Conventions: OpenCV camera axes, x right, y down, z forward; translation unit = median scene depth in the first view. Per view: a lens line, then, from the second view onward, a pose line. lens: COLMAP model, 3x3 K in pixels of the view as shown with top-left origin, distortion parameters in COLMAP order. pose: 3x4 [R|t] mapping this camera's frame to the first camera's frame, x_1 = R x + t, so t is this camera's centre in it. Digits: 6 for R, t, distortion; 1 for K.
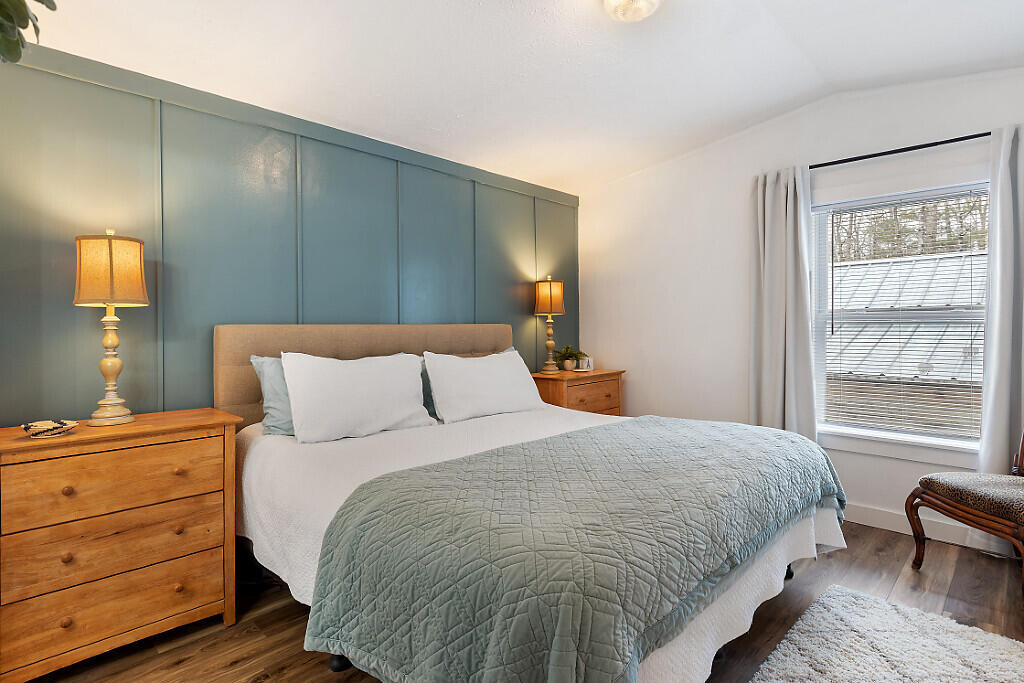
lens RADIAL K [[493.8, 0, 470.4], [0, 493.8, 329.0], [0, 0, 1]] dist [-0.001016, -0.000426]
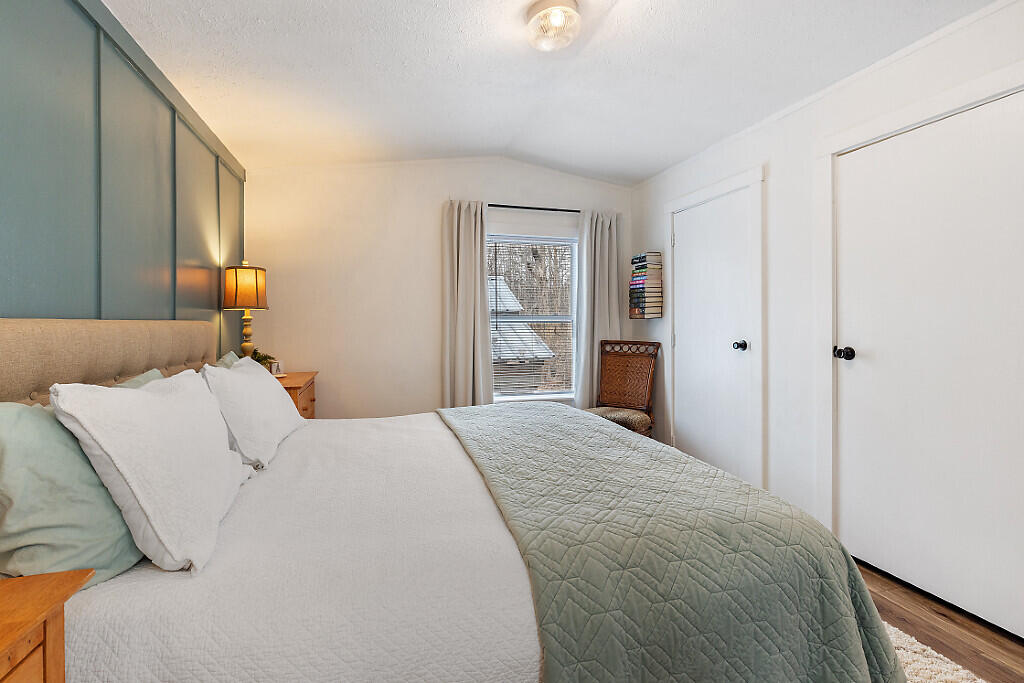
lens RADIAL K [[468.0, 0, 507.0], [0, 468.0, 321.7], [0, 0, 1]] dist [0.000100, -0.000442]
pose [[0.487073, 0.004001, 0.873352, -0.396052], [0.004609, 0.999964, -0.007152, -0.002278], [-0.873349, 0.007508, 0.487036, 0.347255]]
